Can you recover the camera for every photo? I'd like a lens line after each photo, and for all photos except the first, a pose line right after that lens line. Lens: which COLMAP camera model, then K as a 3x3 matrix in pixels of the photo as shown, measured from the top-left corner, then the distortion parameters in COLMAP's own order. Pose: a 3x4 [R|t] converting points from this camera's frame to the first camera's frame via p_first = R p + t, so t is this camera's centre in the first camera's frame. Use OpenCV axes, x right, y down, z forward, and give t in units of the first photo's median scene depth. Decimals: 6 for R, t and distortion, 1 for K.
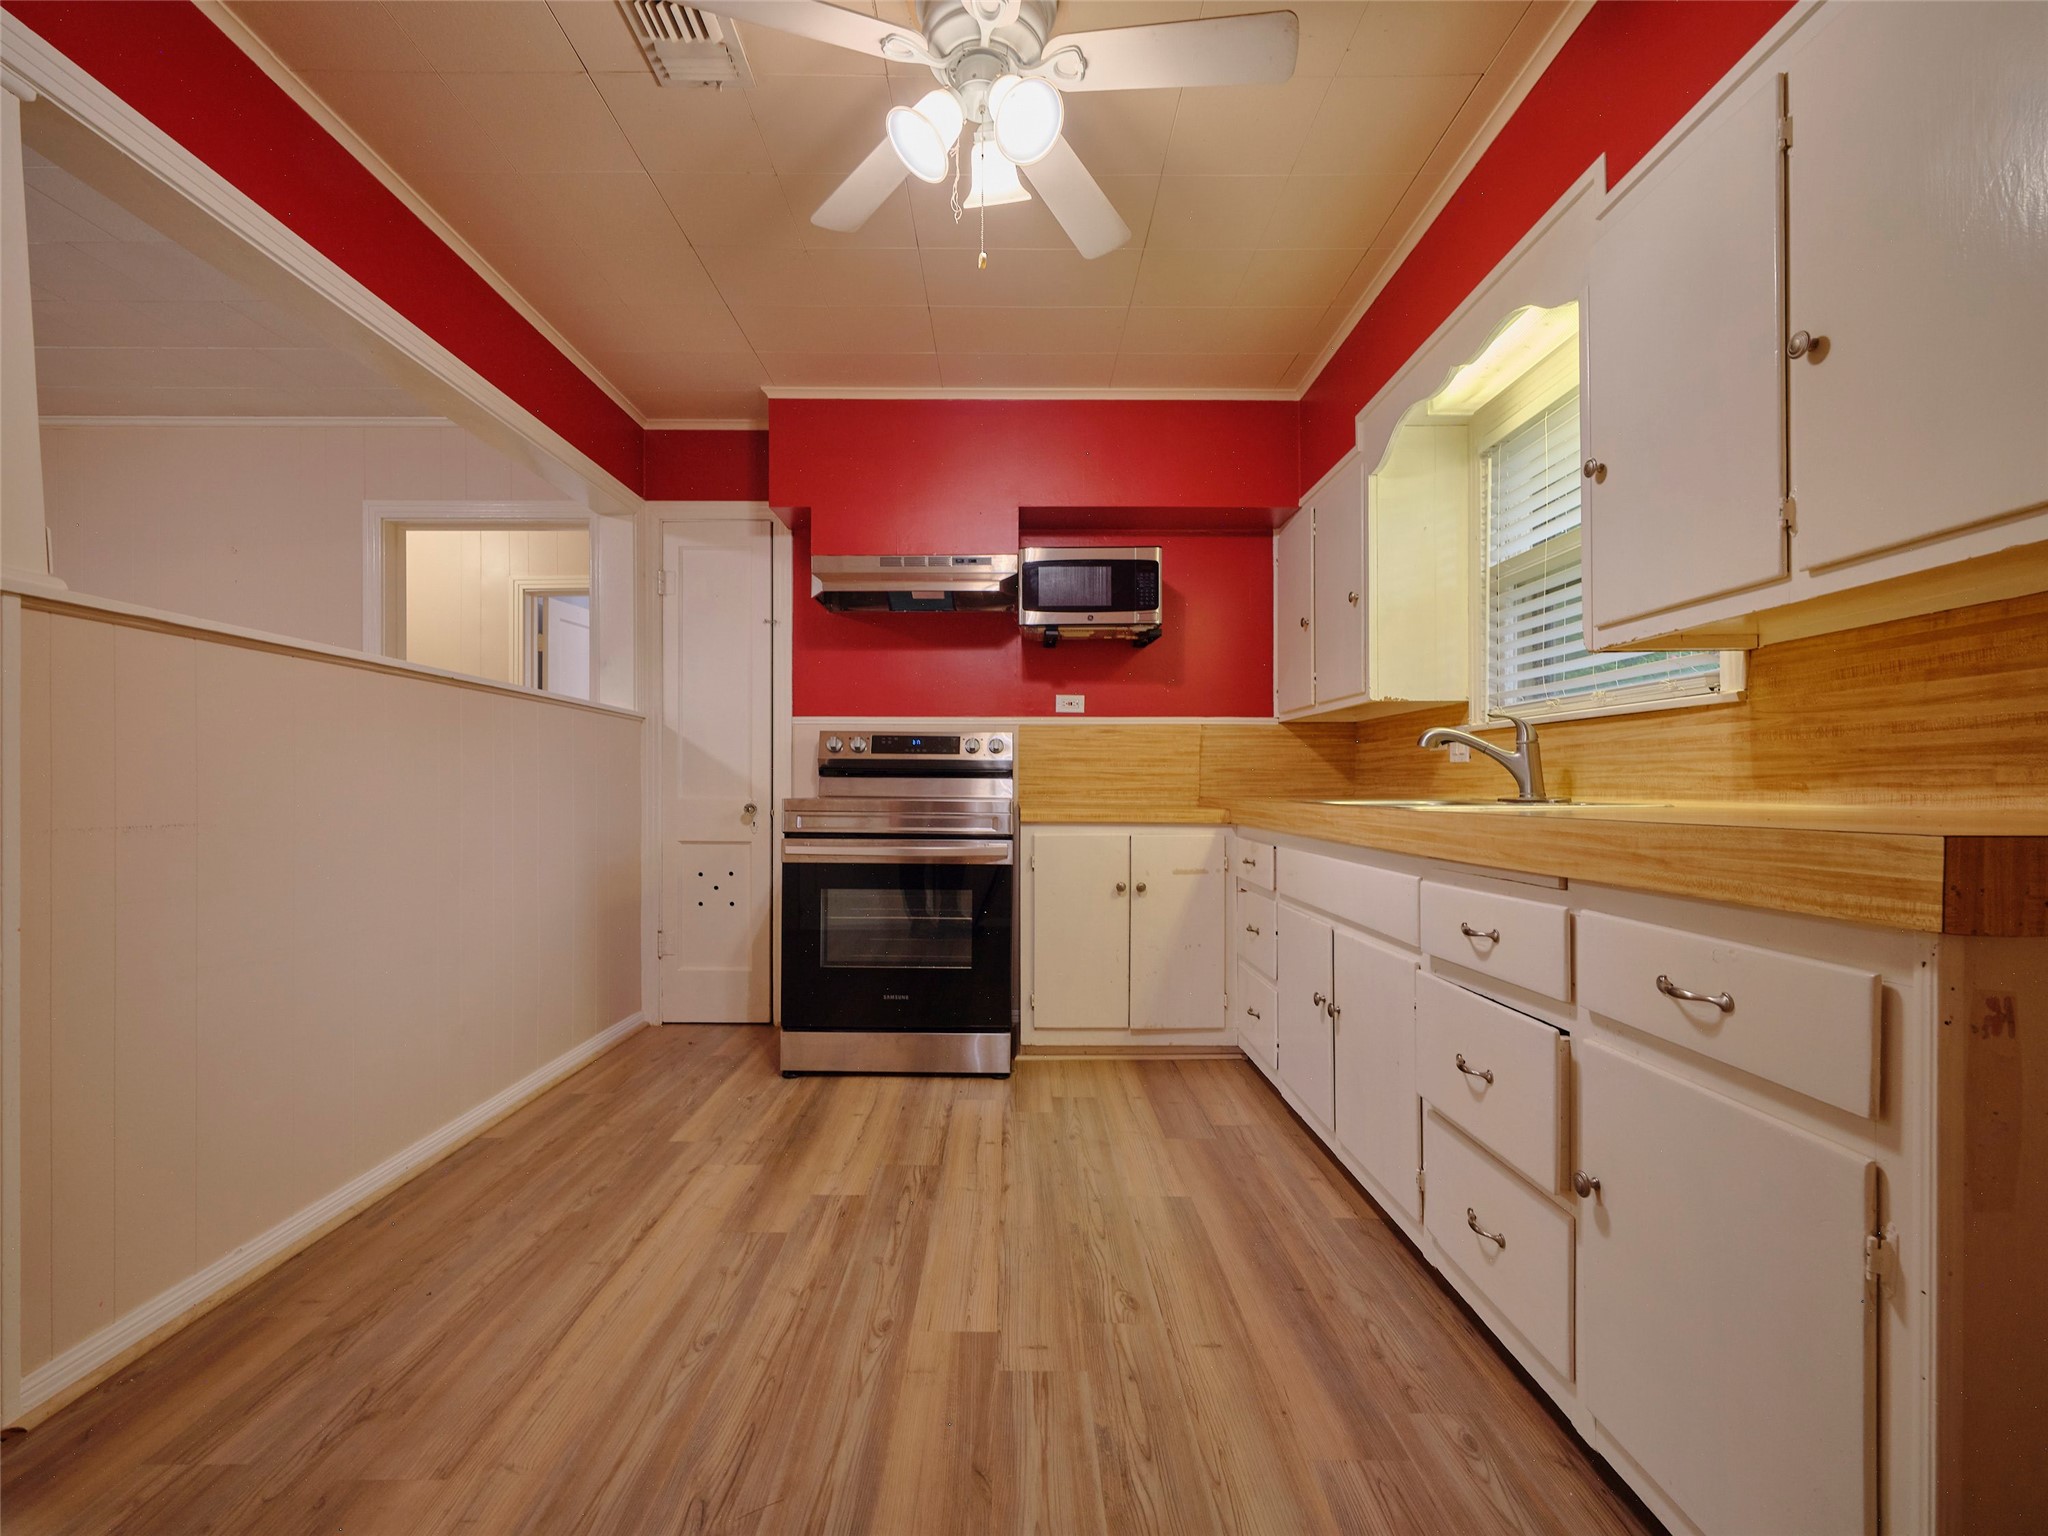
lens RADIAL K [[933.8, 0, 1026.0], [0, 933.8, 796.6], [0, 0, 1]] dist [0.001181, 0.000210]
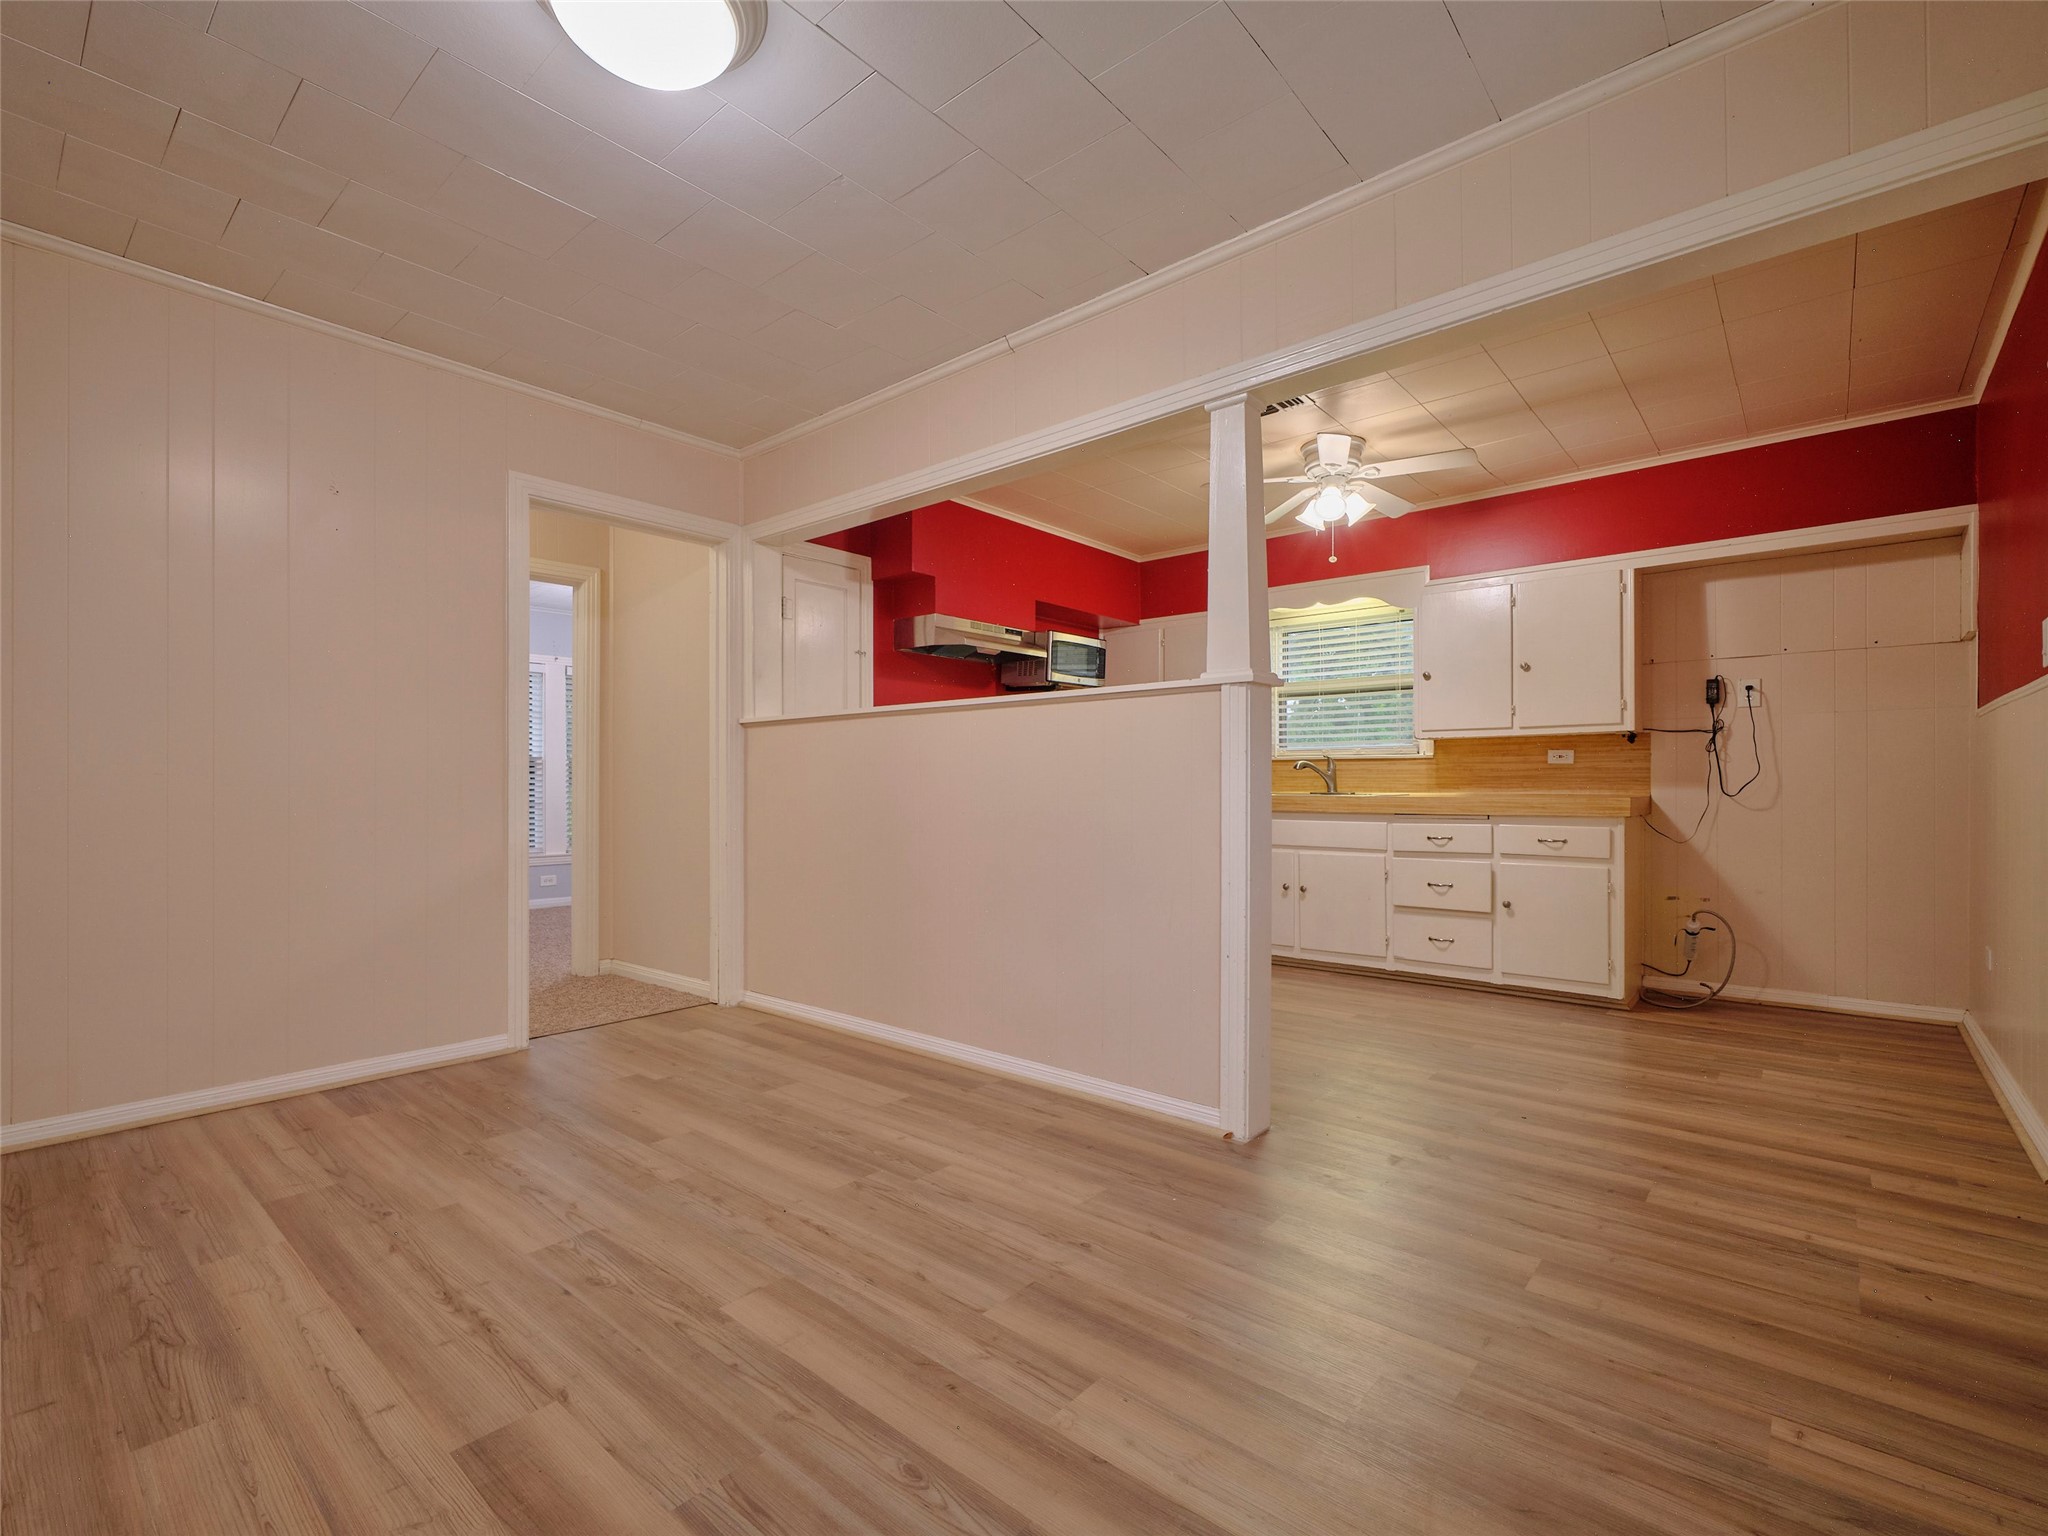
lens RADIAL K [[933.8, 0, 1030.4], [0, 933.8, 794.6], [0, 0, 1]] dist [0.001181, 0.000210]
pose [[0.654201, -0.005355, 0.756302, -1.940556], [0.006559, 0.999978, 0.001407, -0.001003], [-0.756293, 0.004040, 0.654221, 0.051227]]
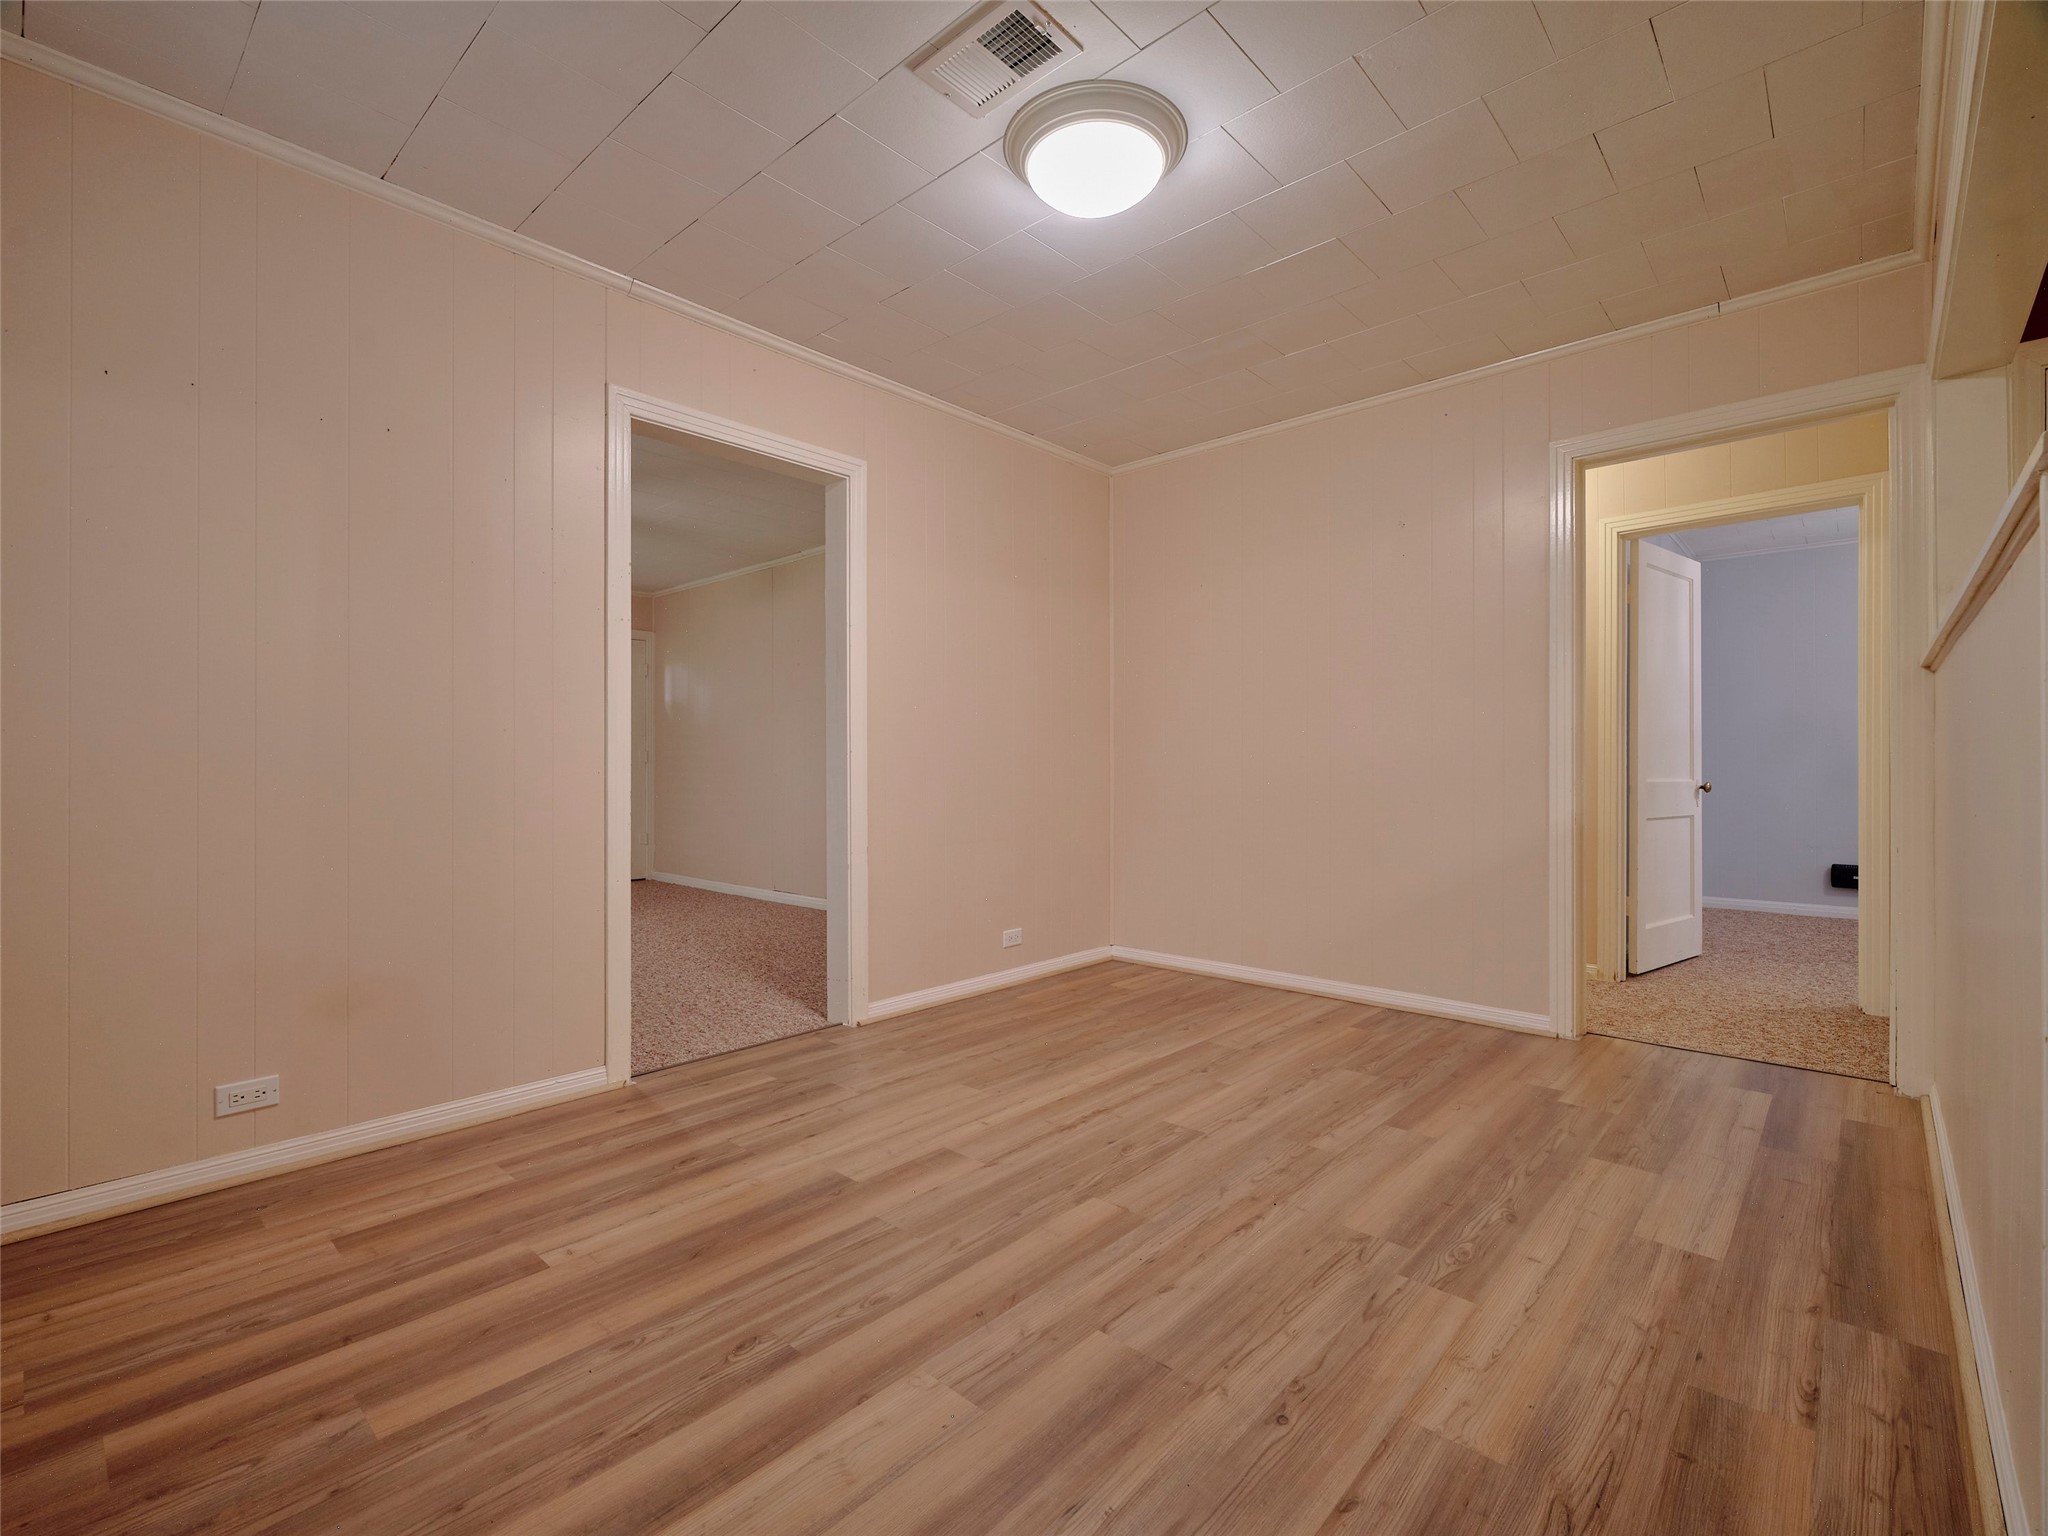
lens RADIAL K [[933.8, 0, 1009.0], [0, 933.8, 763.3], [0, 0, 1]] dist [0.001181, 0.000210]
pose [[0.728681, -0.000049, -0.684853, -0.869318], [-0.007013, 0.999947, -0.007534, -0.001480], [0.684818, 0.010293, 0.728642, 0.009839]]
